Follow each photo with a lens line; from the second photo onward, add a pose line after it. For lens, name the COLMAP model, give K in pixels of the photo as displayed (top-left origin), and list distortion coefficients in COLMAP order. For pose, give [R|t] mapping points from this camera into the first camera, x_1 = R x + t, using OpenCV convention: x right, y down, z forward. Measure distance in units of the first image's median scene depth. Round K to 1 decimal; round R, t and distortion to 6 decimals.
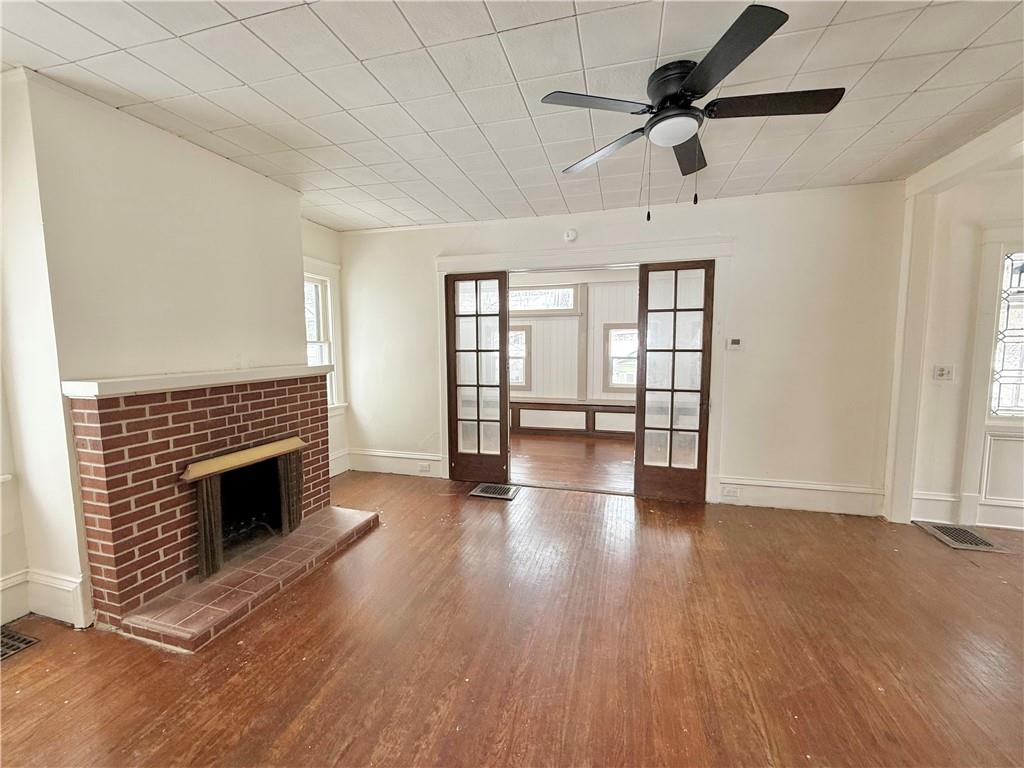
lens RADIAL K [[408.4, 0, 510.8], [0, 408.4, 383.4], [0, 0, 1]] dist [-0.000255, -0.000391]
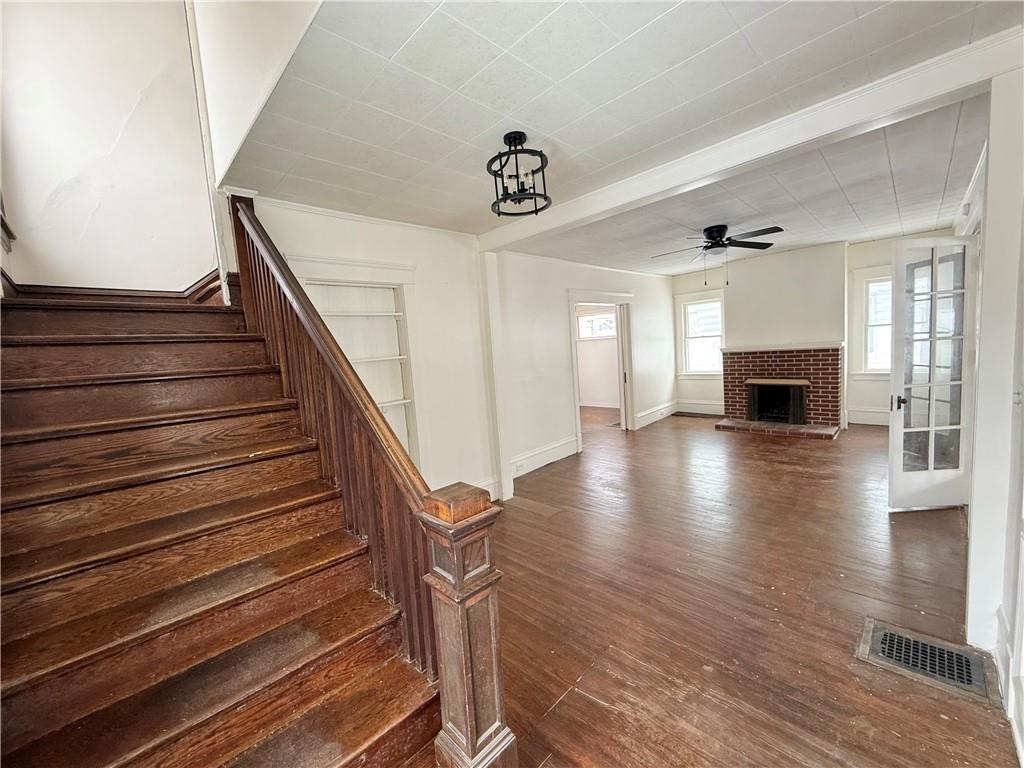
lens RADIAL K [[408.4, 0, 510.0], [0, 408.4, 384.1], [0, 0, 1]] dist [-0.000255, -0.000391]
pose [[-0.501436, 0.118049, -0.857104, 1.617574], [-0.007455, 0.990022, 0.140718, -0.096829], [0.865163, 0.076951, -0.495552, 0.644969]]
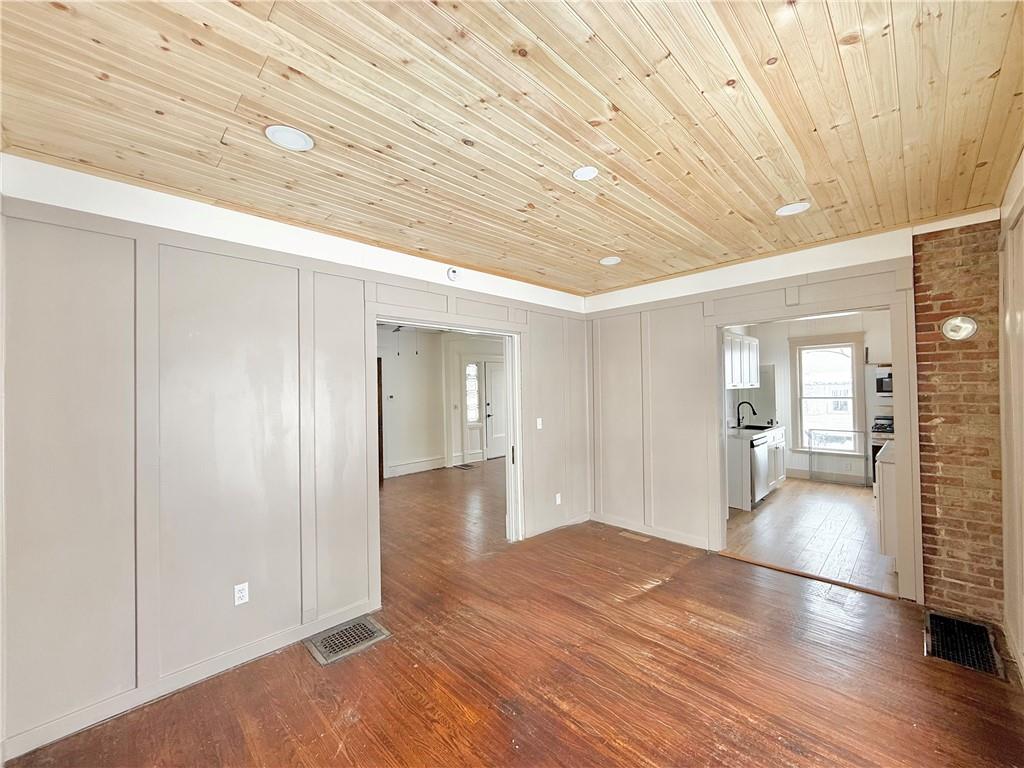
lens RADIAL K [[408.4, 0, 510.0], [0, 408.4, 383.8], [0, 0, 1]] dist [-0.000255, -0.000391]
pose [[0.497166, 0.004415, 0.867644, -0.957467], [0.098804, 0.993194, -0.061670, 0.020950], [-0.862011, 0.116387, 0.493346, -0.563182]]
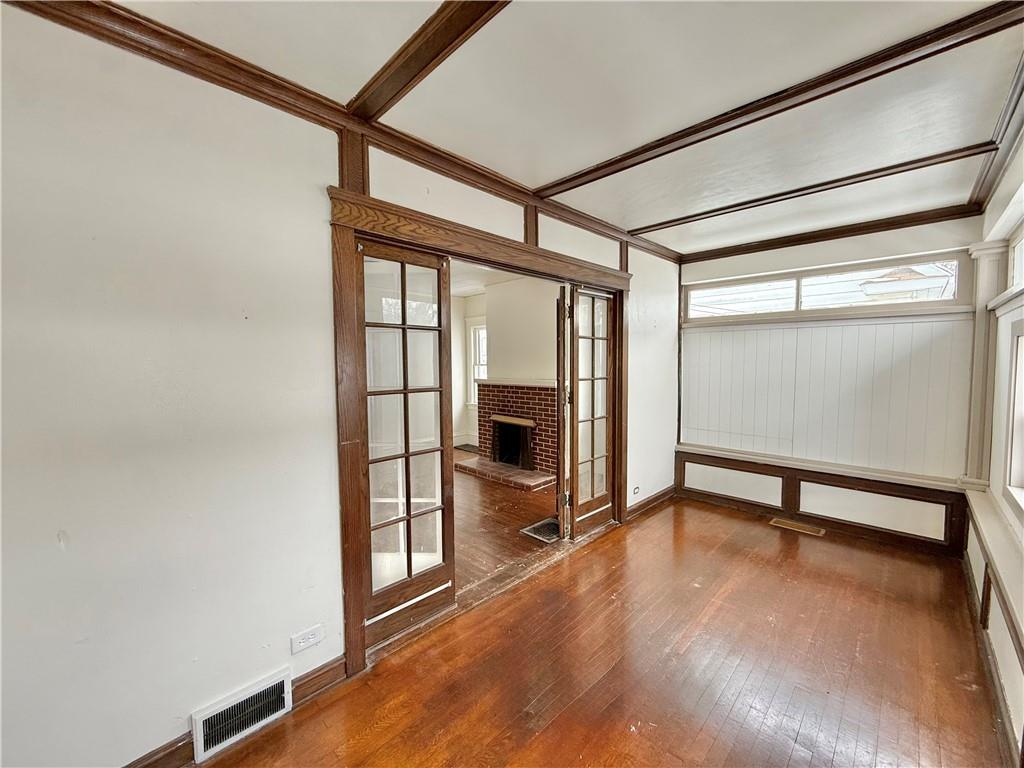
lens RADIAL K [[408.4, 0, 515.4], [0, 408.4, 380.9], [0, 0, 1]] dist [-0.000255, -0.000391]
pose [[-0.480698, 0.054639, -0.875183, 0.895498], [-0.070771, 0.992384, 0.100827, -0.179369], [0.874026, 0.110404, -0.473170, 1.513384]]
